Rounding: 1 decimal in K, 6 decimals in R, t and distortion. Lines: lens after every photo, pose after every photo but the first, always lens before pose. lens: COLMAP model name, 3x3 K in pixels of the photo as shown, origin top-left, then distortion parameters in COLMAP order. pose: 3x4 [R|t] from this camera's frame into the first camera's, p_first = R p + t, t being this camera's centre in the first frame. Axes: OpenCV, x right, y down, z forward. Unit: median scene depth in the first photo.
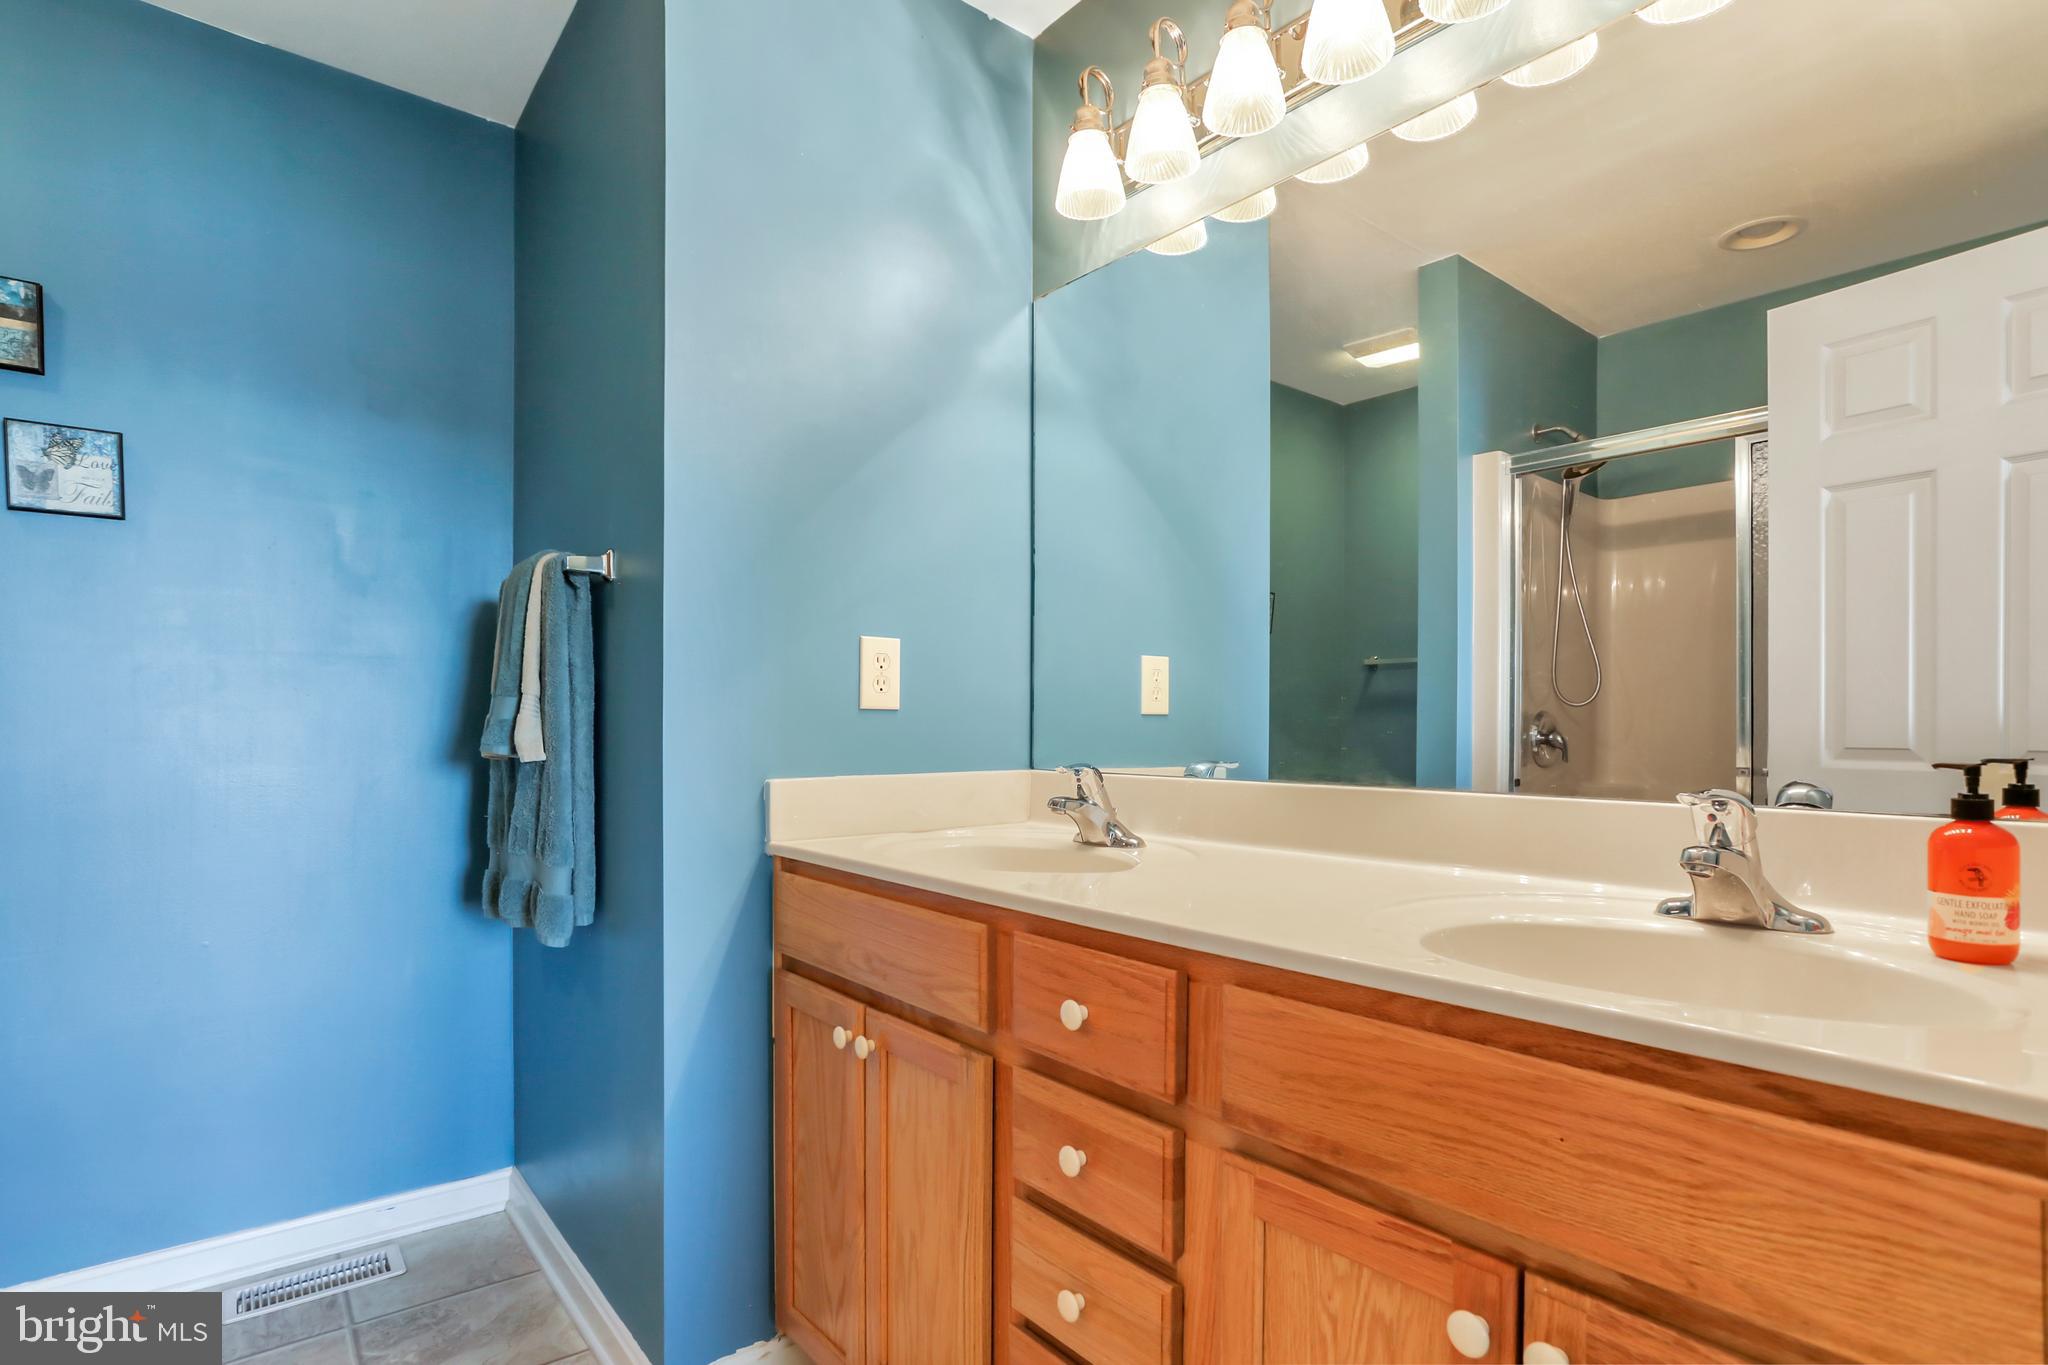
lens RADIAL K [[1055.9, 0, 1080.7], [0, 1055.9, 729.6], [0, 0, 1]] dist [-0.053241, 0.025669]
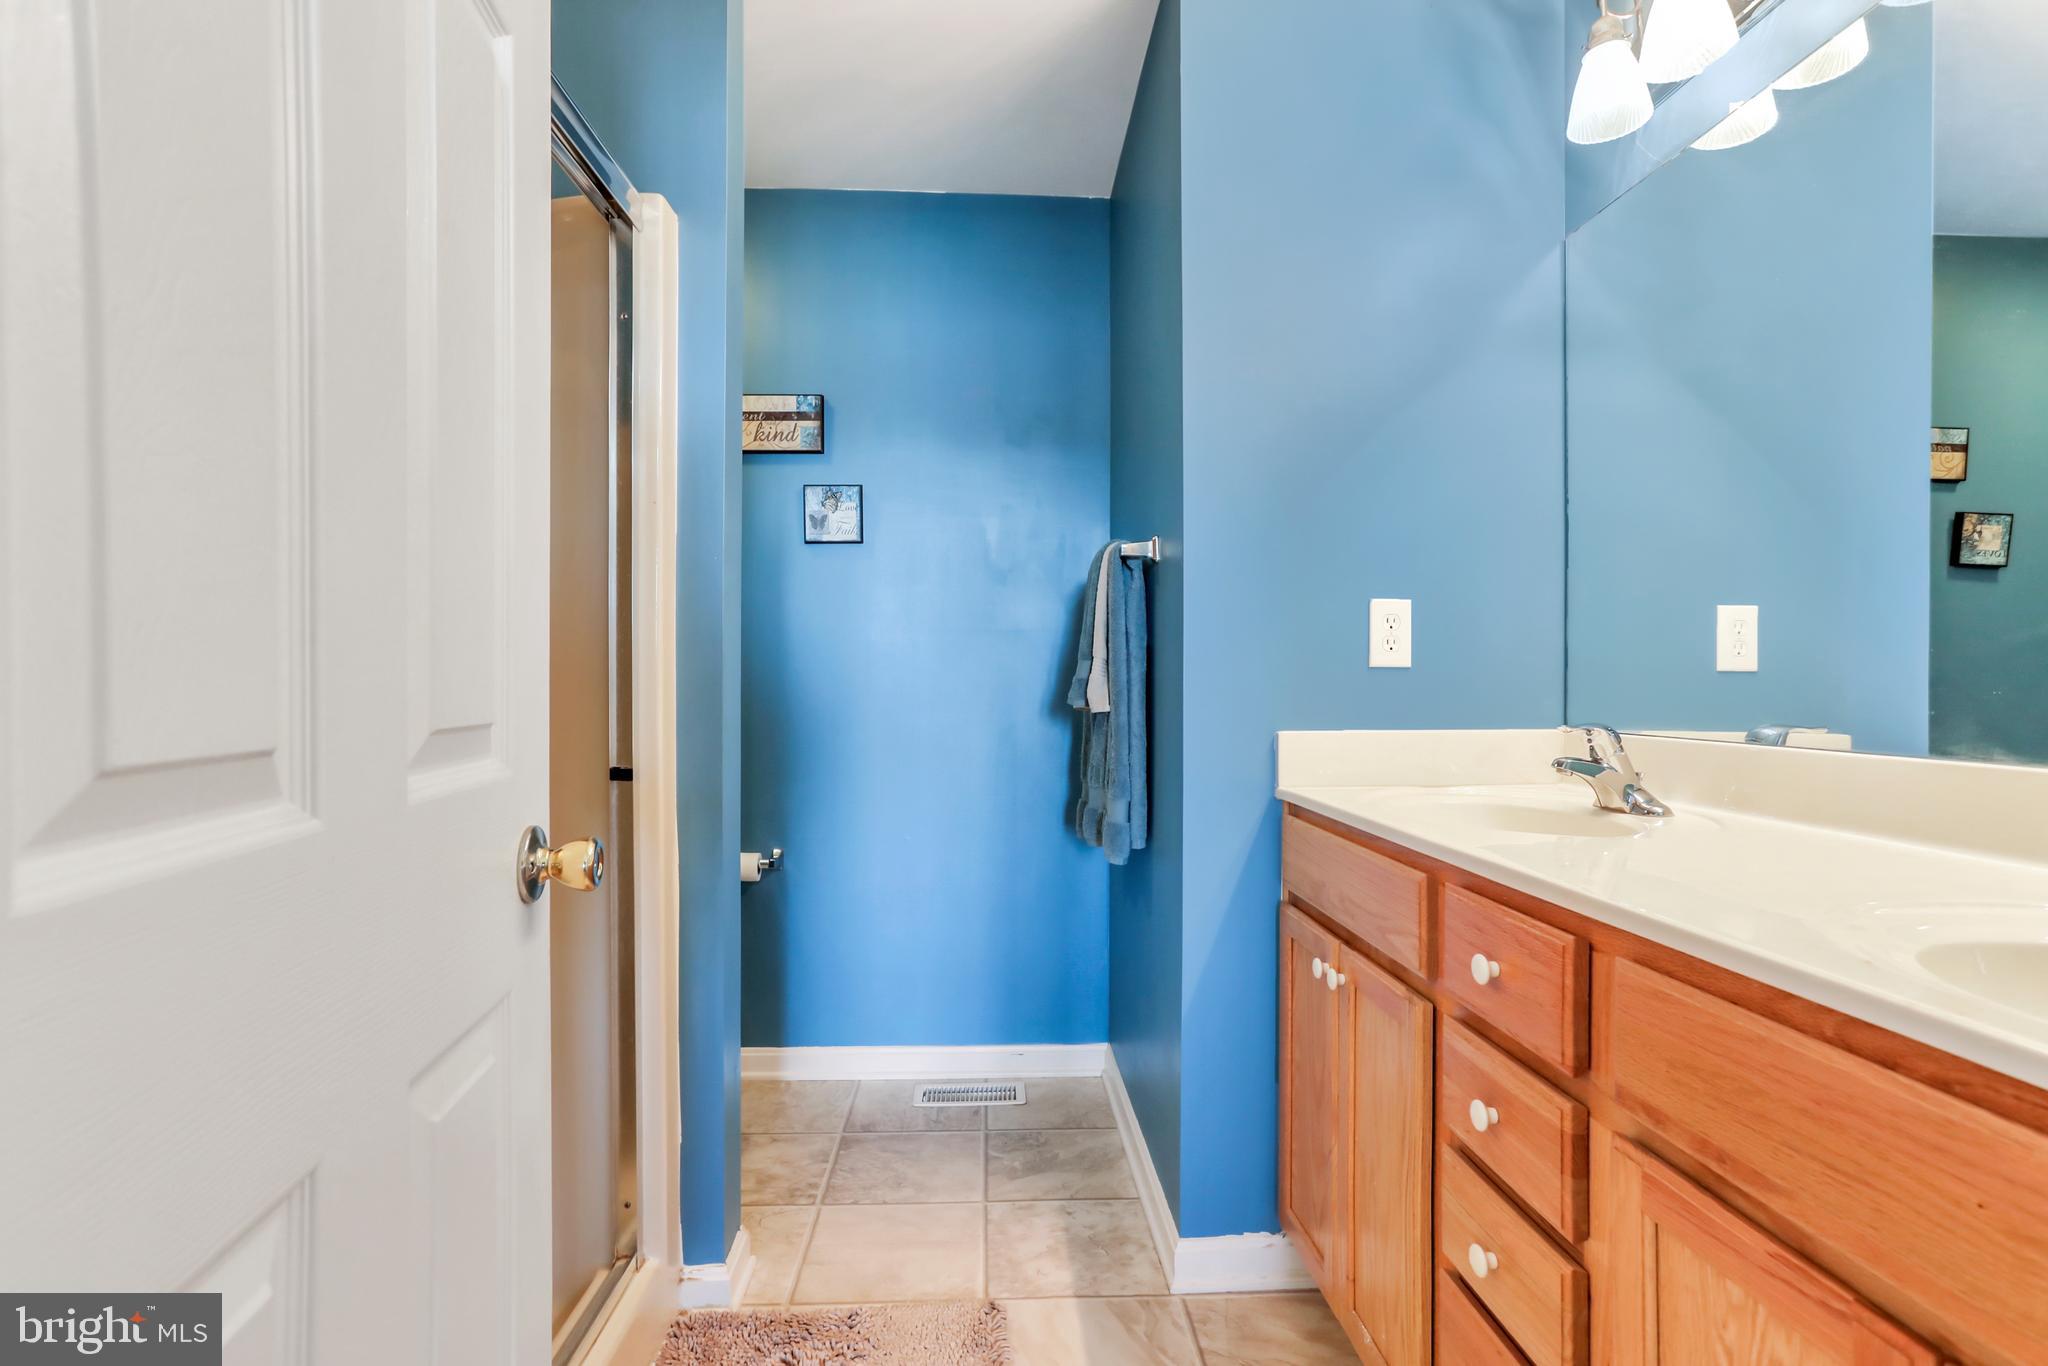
lens RADIAL K [[1007.7, 0, 1041.2], [0, 1007.7, 688.2], [0, 0, 1]] dist [-0.043997, 0.022101]
pose [[0.808026, 0.003001, -0.589139, 0.125020], [-0.002367, 0.999995, 0.001847, -0.000150], [0.589142, -0.000098, 0.808030, -0.012546]]
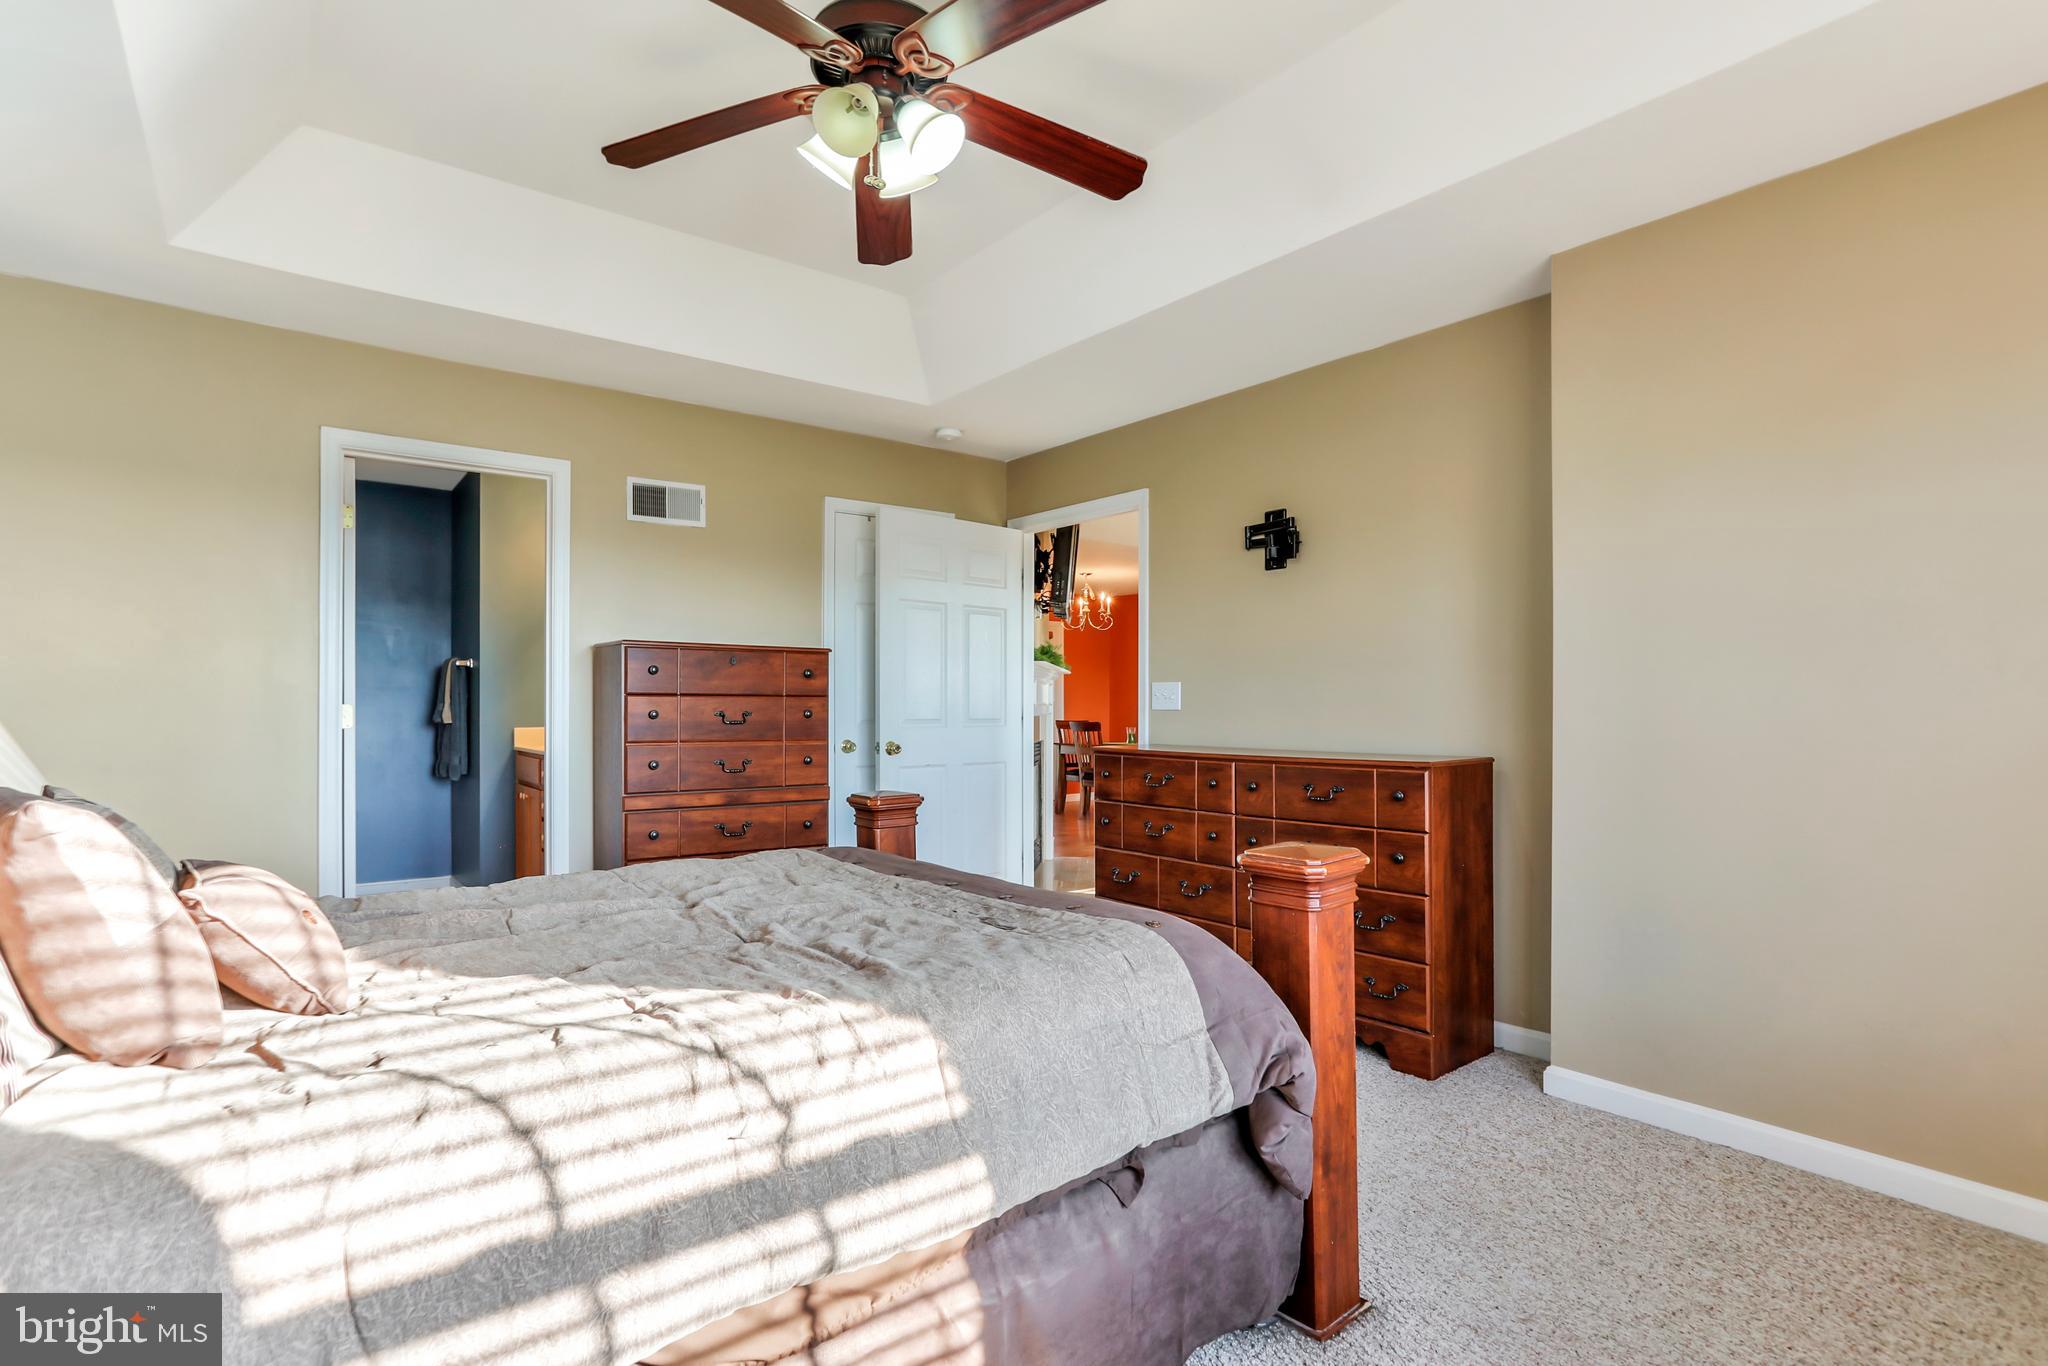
lens RADIAL K [[1007.7, 0, 1026.8], [0, 1007.7, 701.2], [0, 0, 1]] dist [-0.043997, 0.022101]
pose [[0.999256, -0.007277, -0.037879, 1.397105], [0.007025, 0.999952, -0.006786, -0.004418], [0.037927, 0.006515, 0.999259, -2.034833]]
